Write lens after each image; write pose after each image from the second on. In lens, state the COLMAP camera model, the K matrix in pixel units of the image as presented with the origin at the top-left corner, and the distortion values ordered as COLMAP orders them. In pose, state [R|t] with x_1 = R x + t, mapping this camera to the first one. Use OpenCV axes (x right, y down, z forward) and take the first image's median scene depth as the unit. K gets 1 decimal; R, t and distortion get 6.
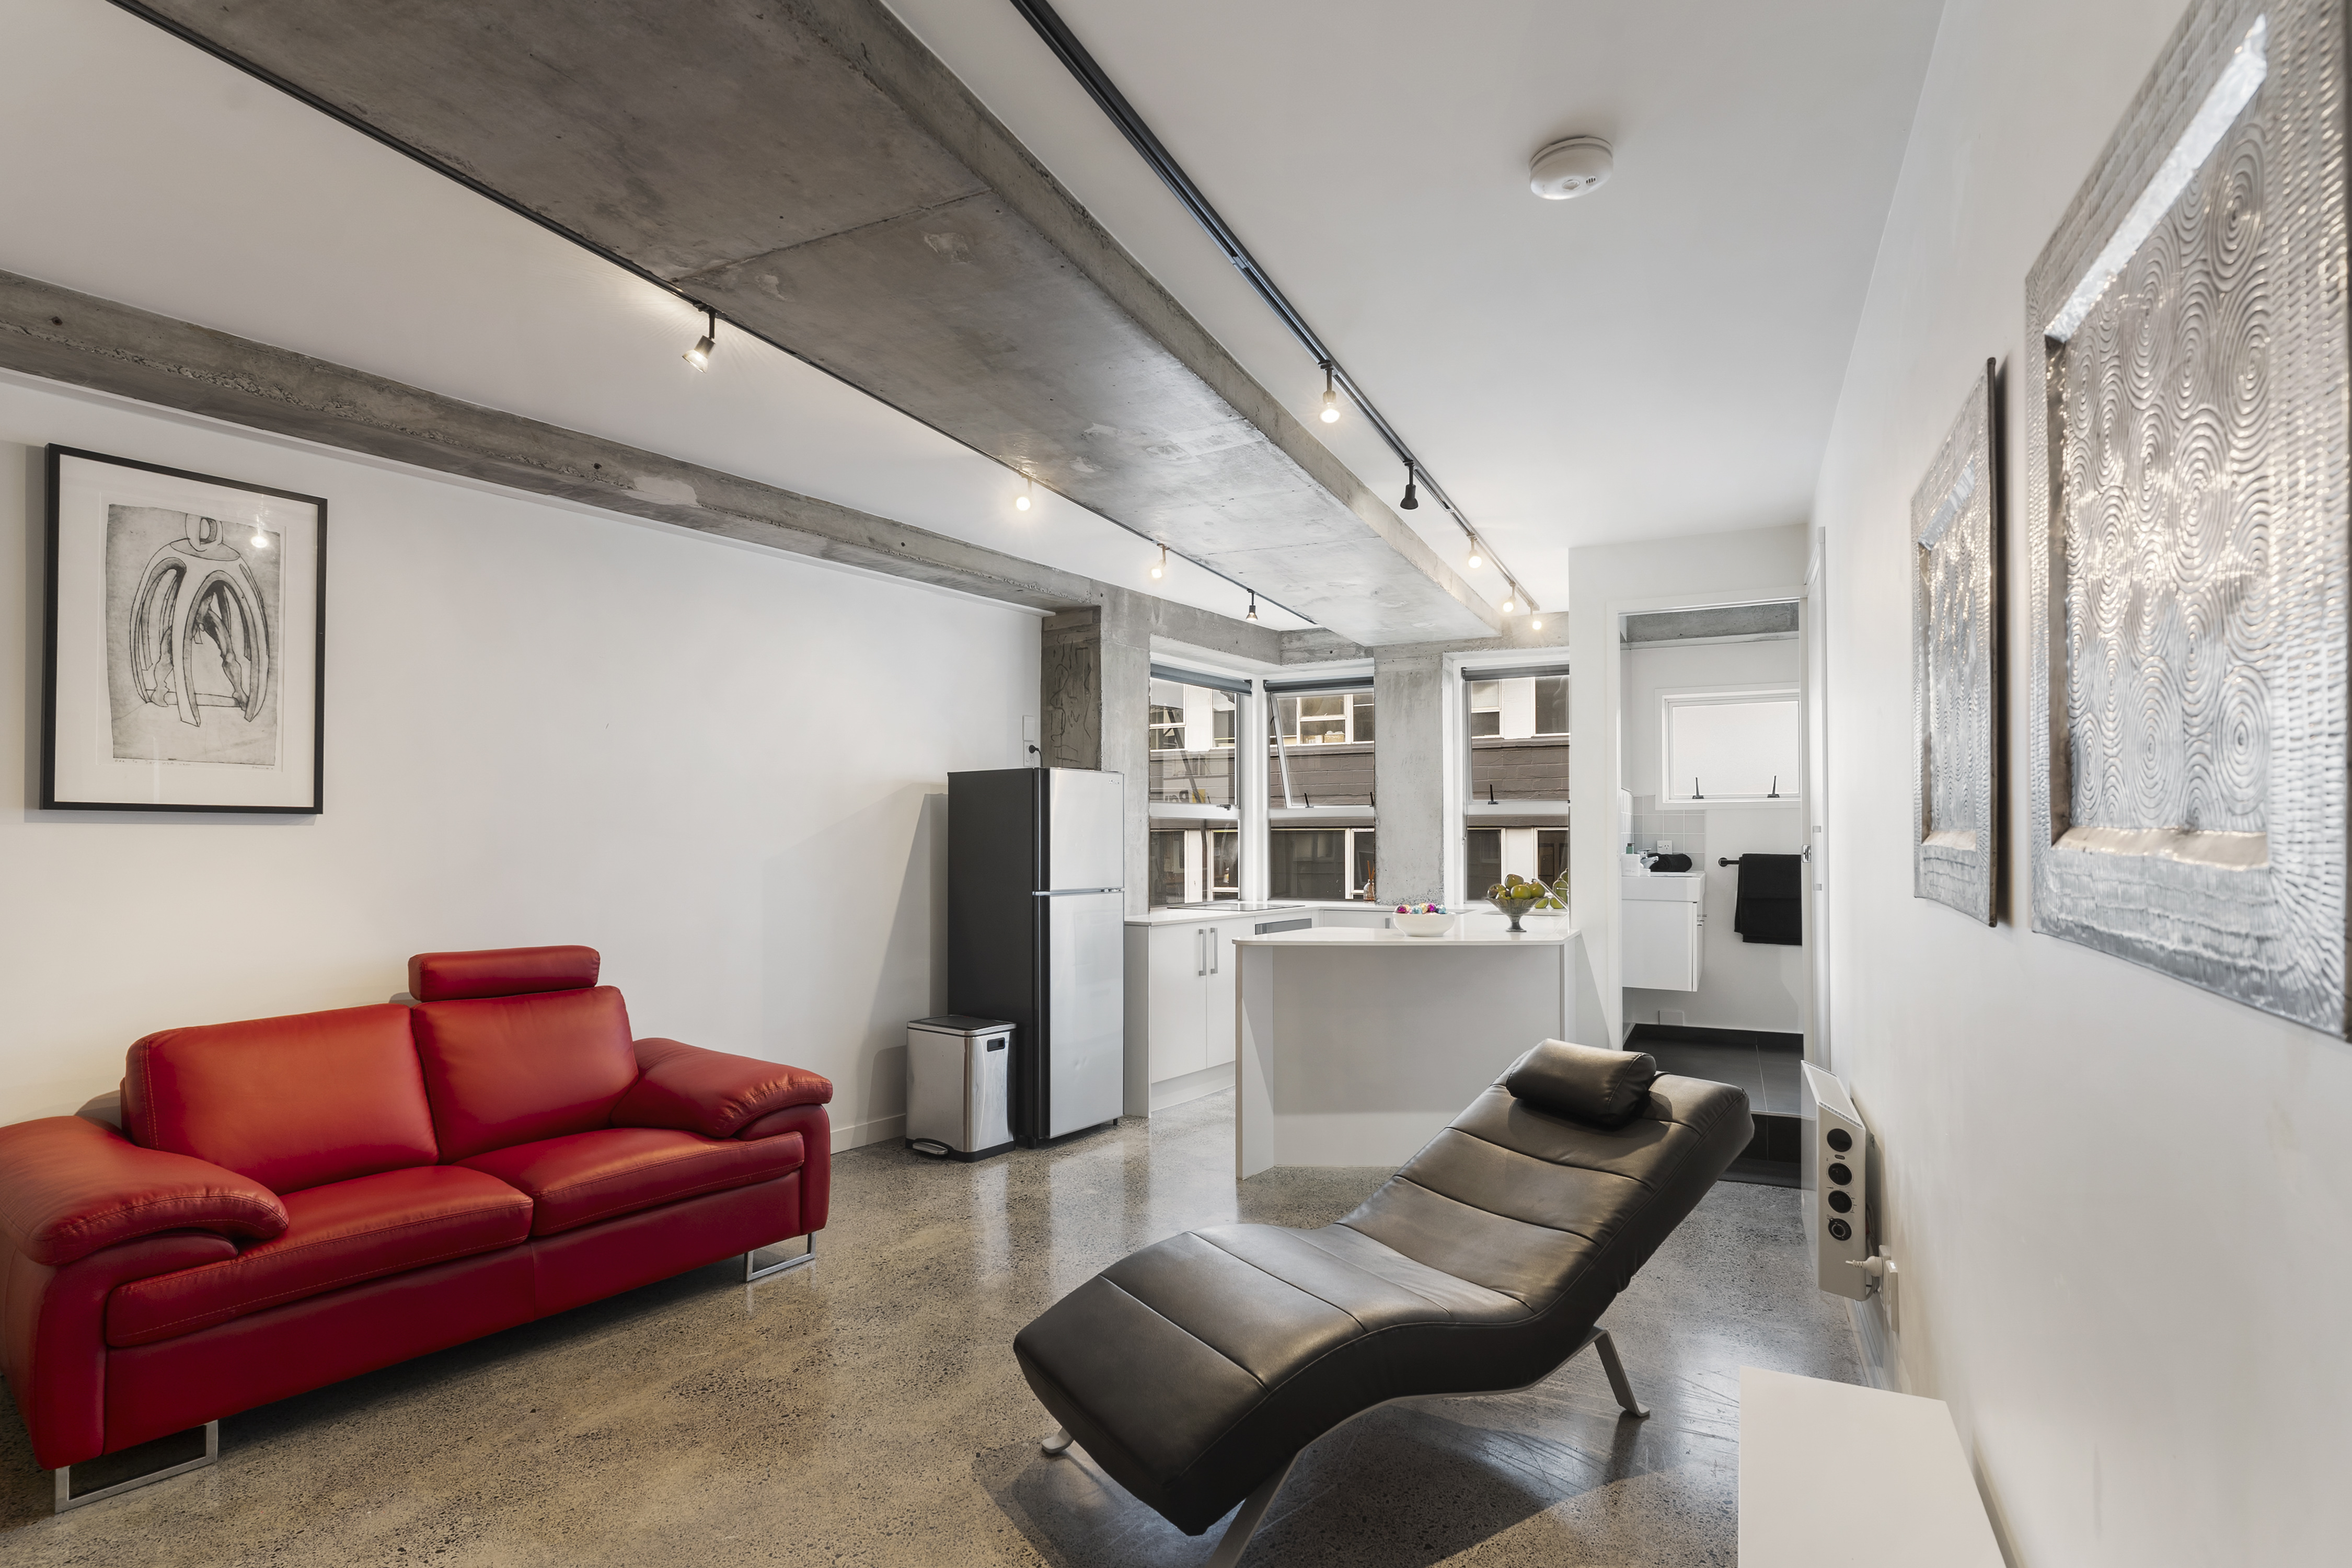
lens RADIAL K [[1156.6, 0, 1143.8], [0, 1156.6, 830.1], [0, 0, 1]] dist [0.000049, -0.000242]
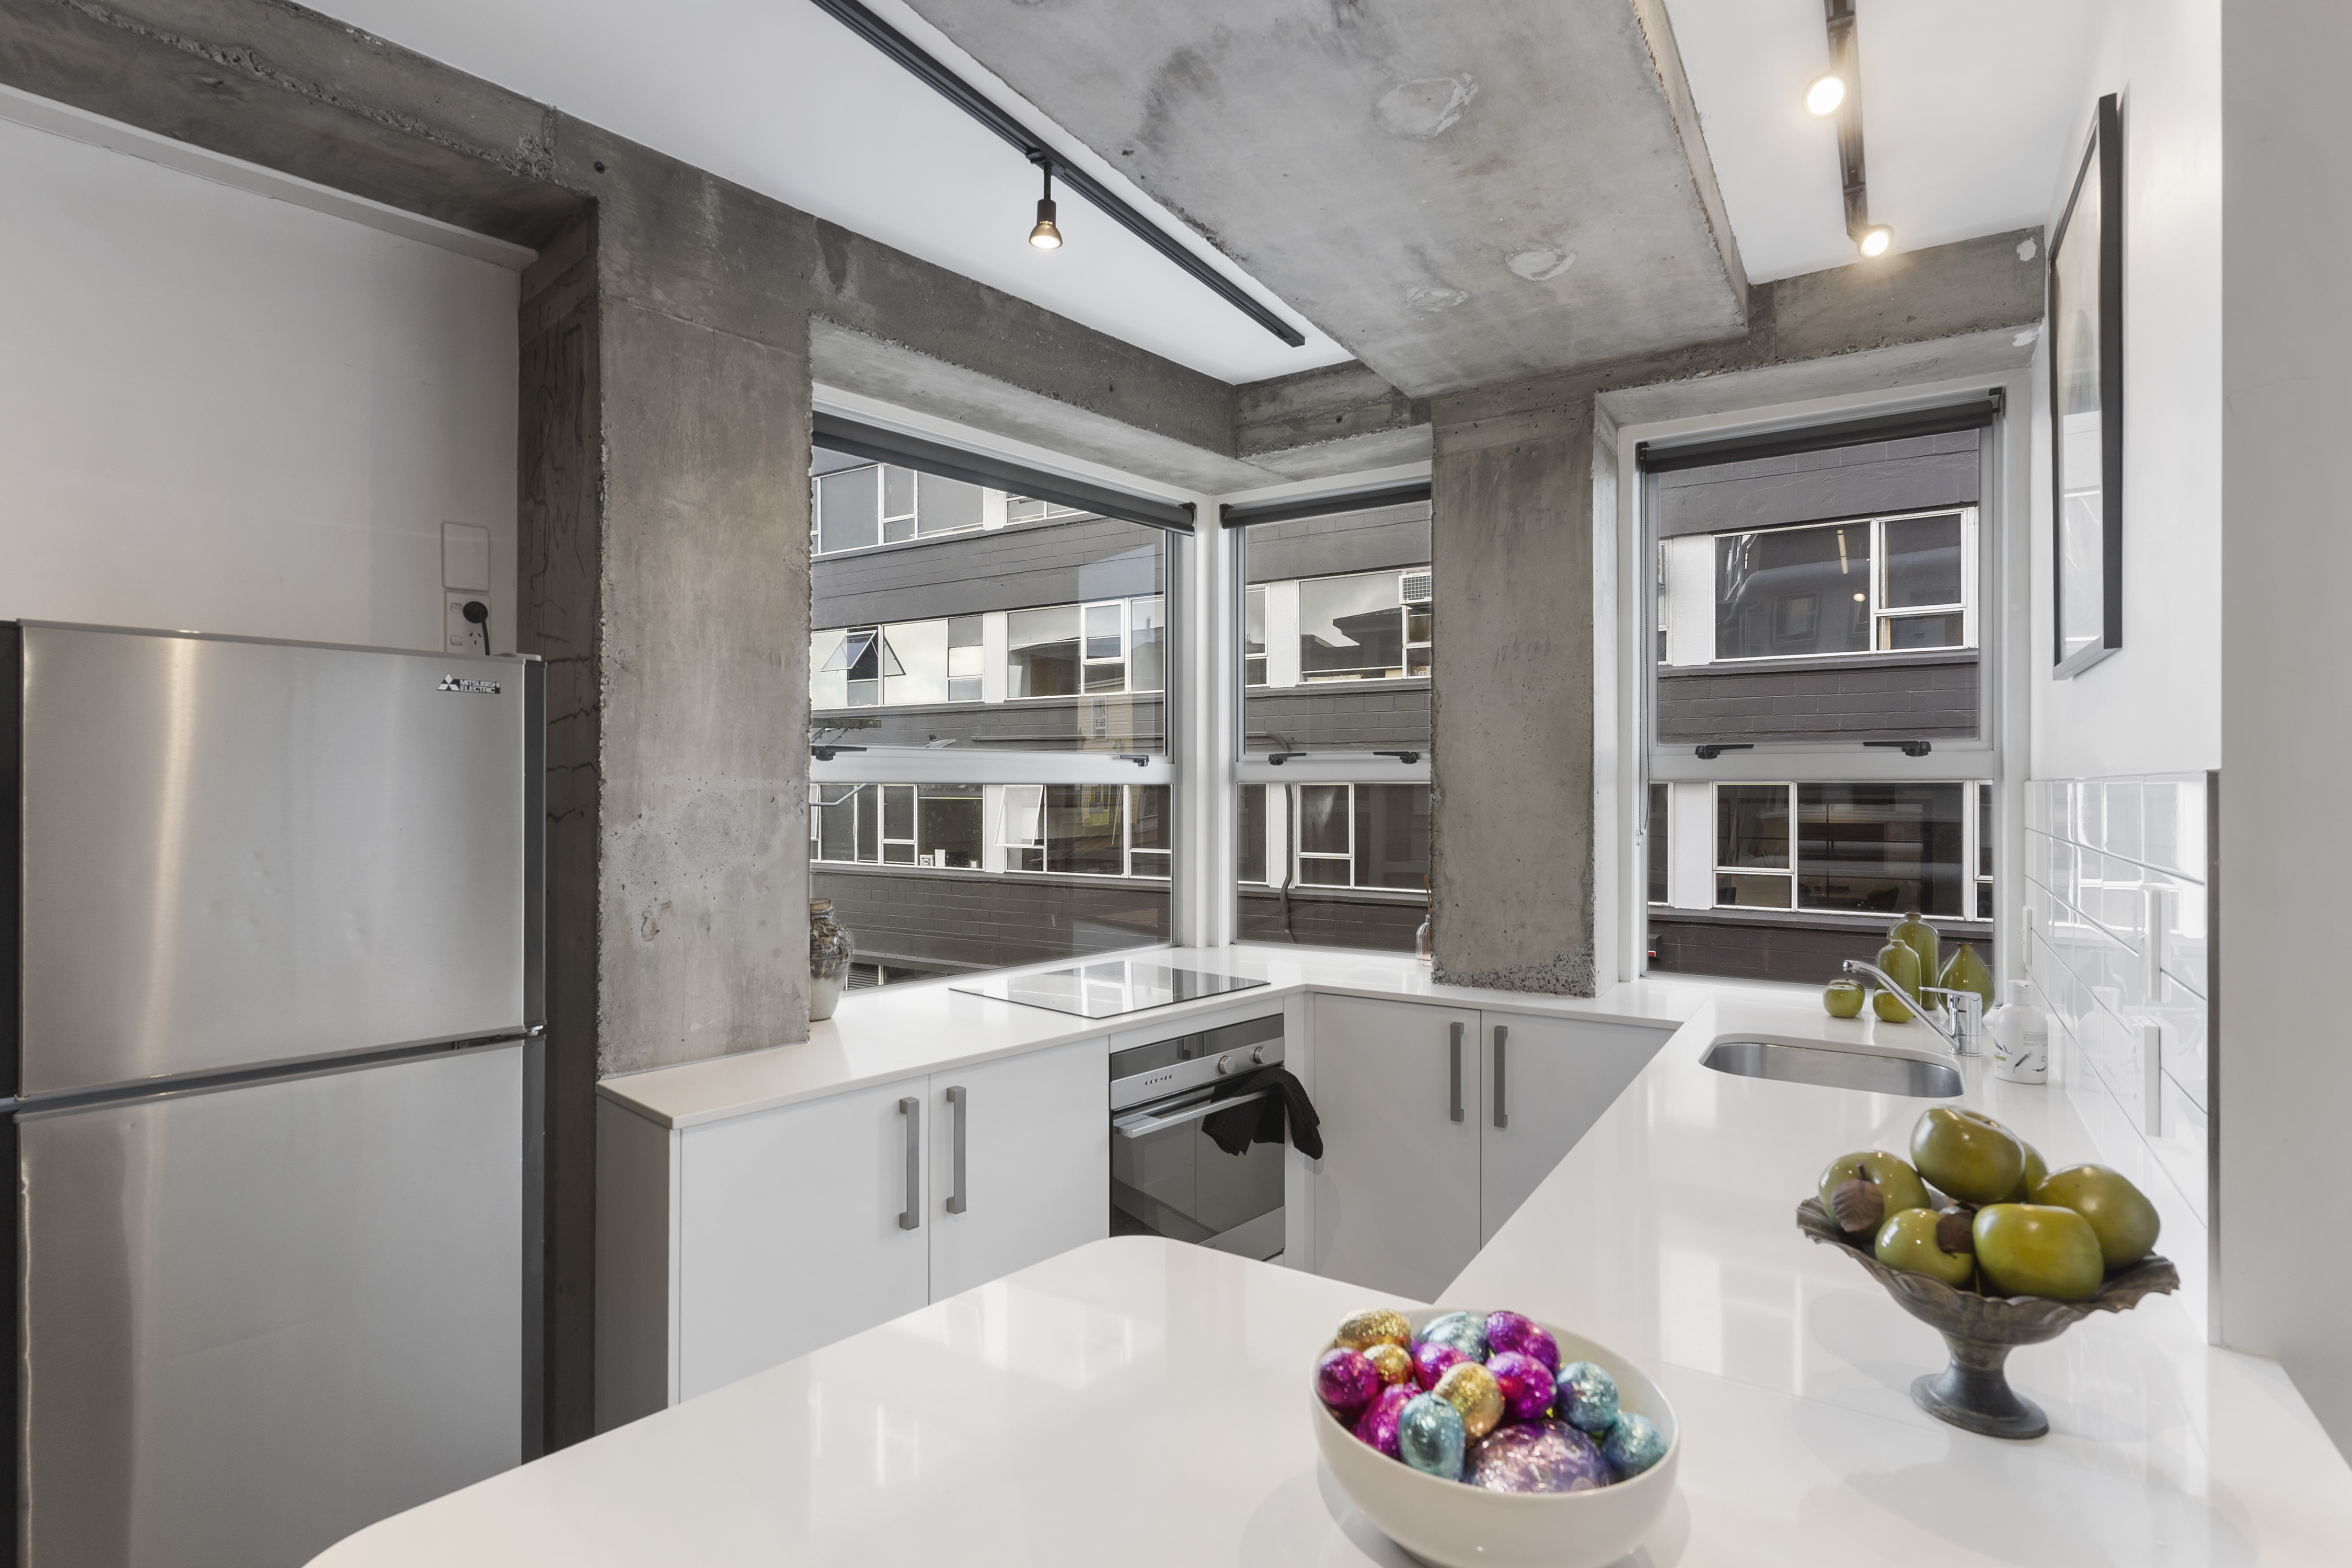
lens RADIAL K [[1145.0, 0, 1157.6], [0, 1145.0, 786.3], [0, 0, 1]] dist [0.001864, -0.000084]
pose [[0.994202, 0.001158, -0.107523, 0.253550], [-0.000268, 0.999966, 0.008292, -0.024601], [0.107529, -0.008216, 0.994168, 0.987399]]
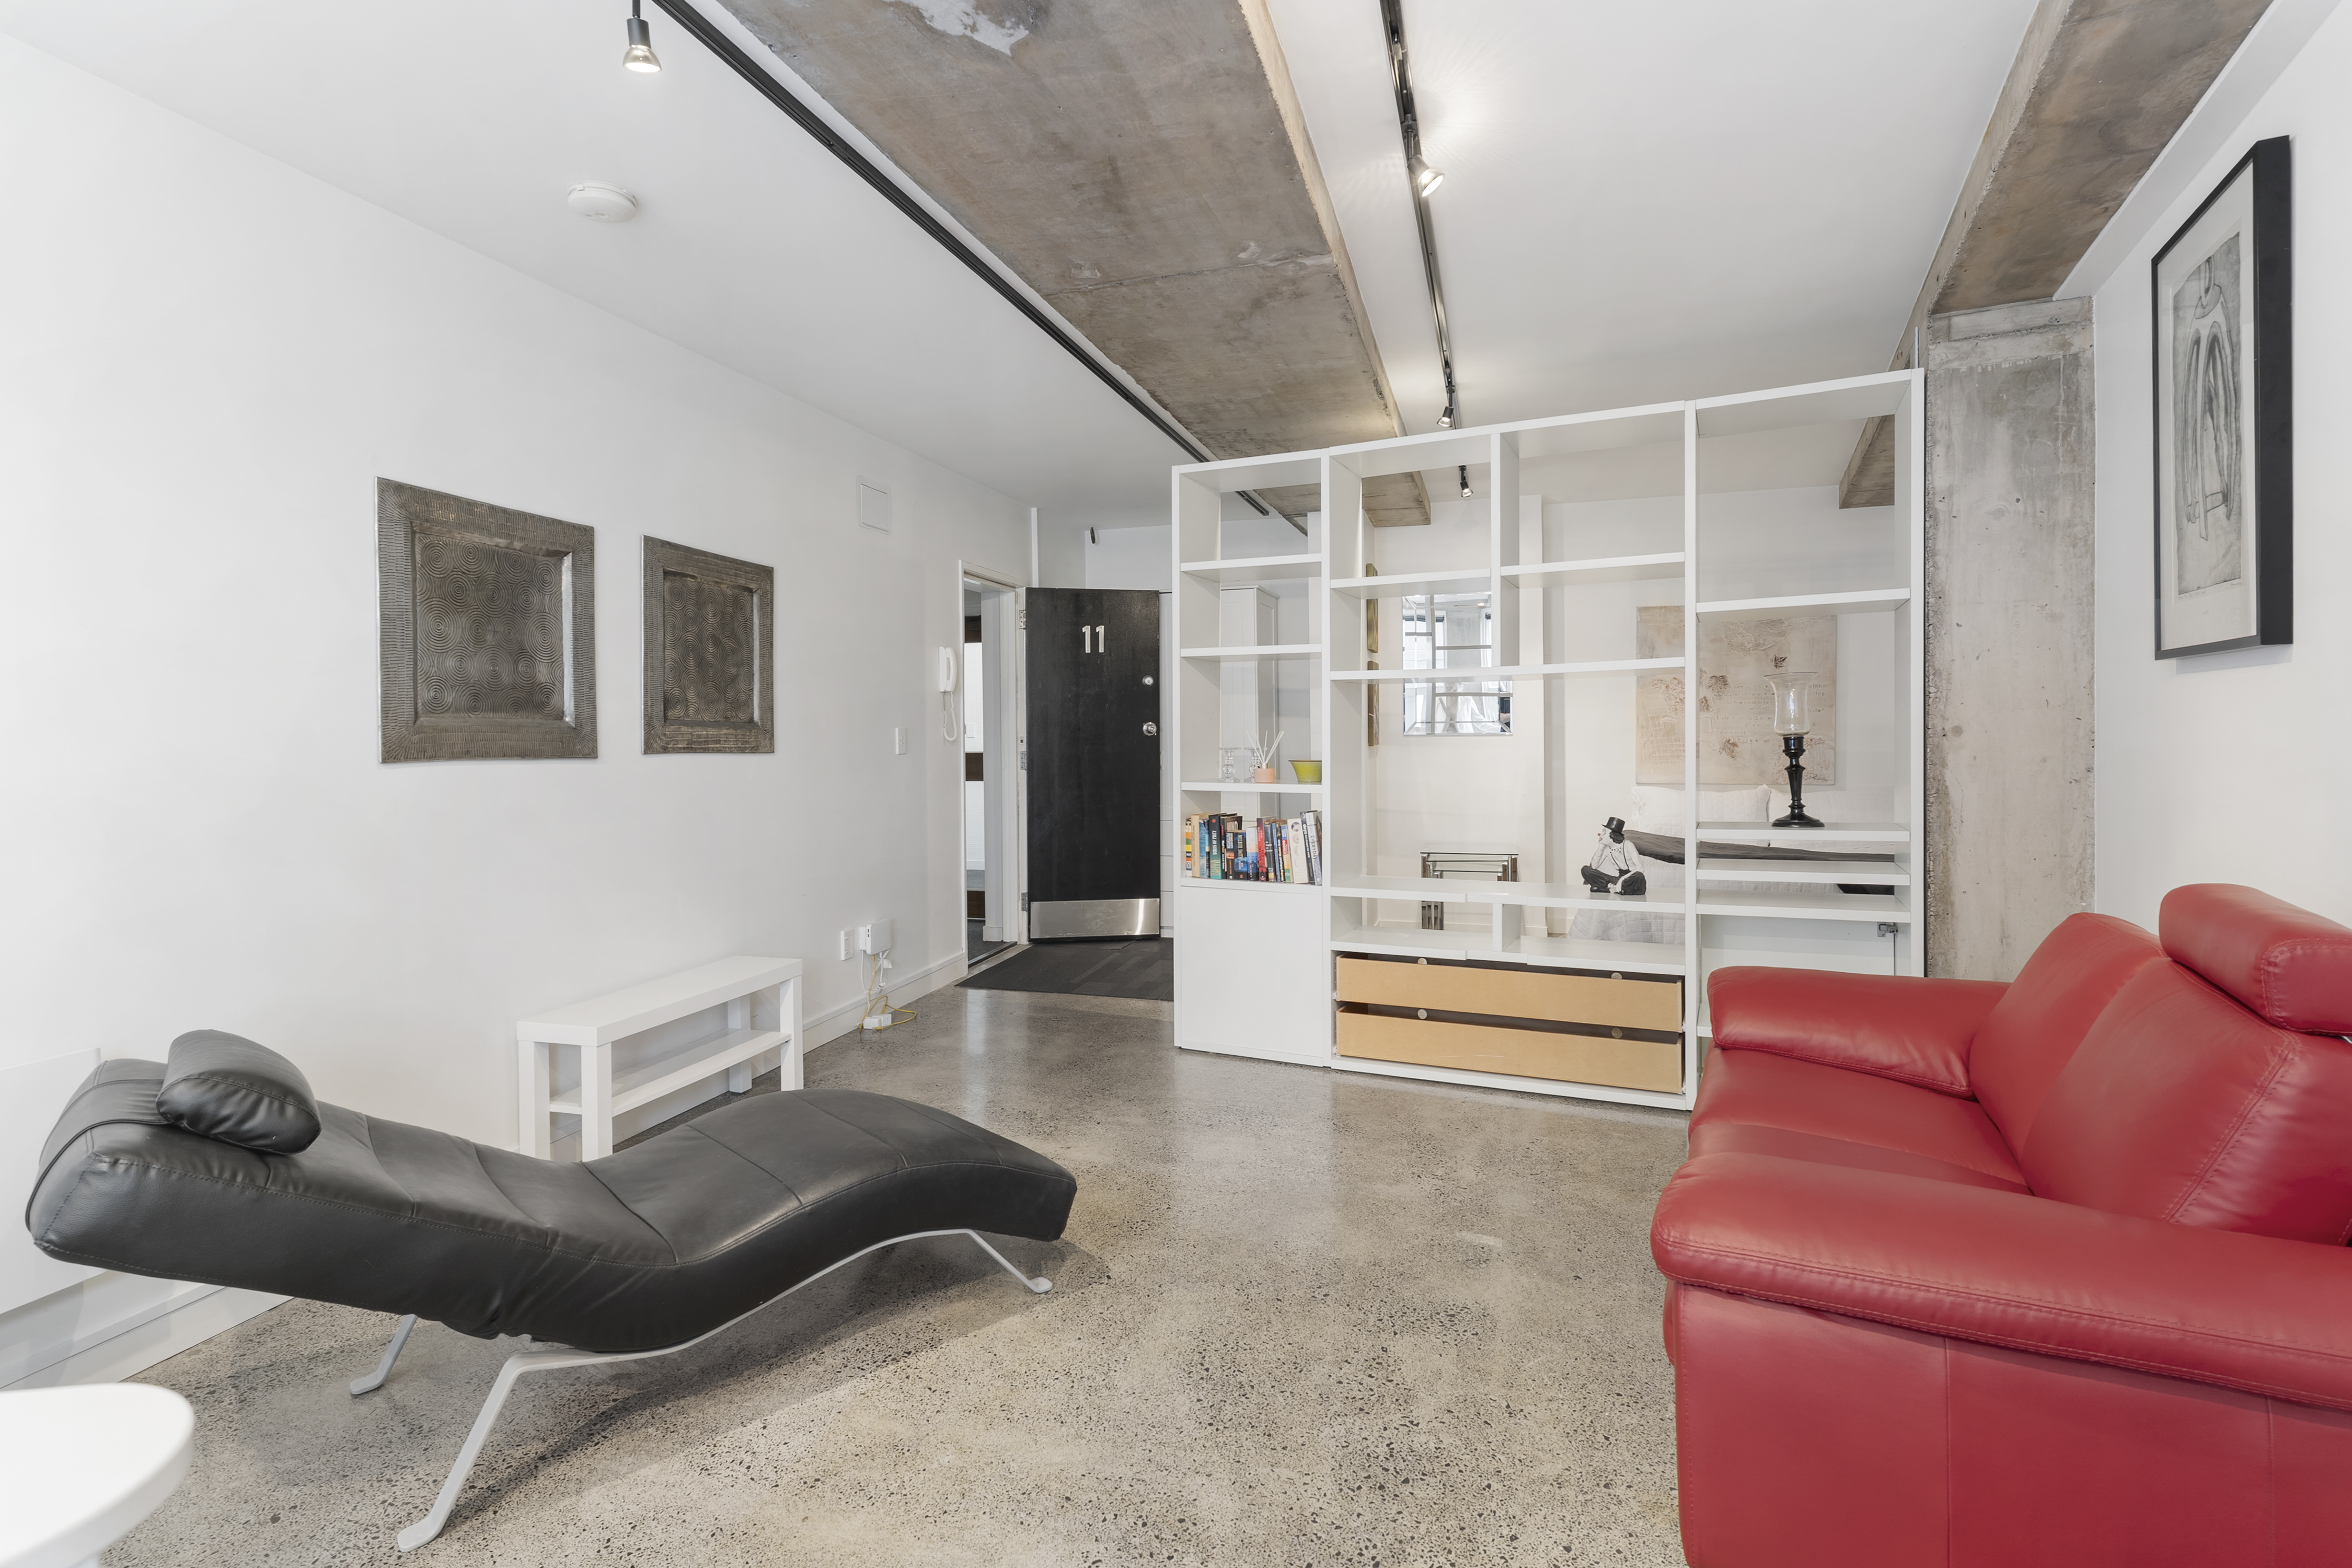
lens RADIAL K [[1165.6, 0, 1166.9], [0, 1165.6, 743.7], [0, 0, 1]] dist [0.003387, 0.000011]
pose [[-0.983882, 0.015679, -0.178132, -0.006723], [0.015560, 0.999877, 0.002069, 0.025533], [0.178142, -0.000736, -0.984004, 1.321188]]
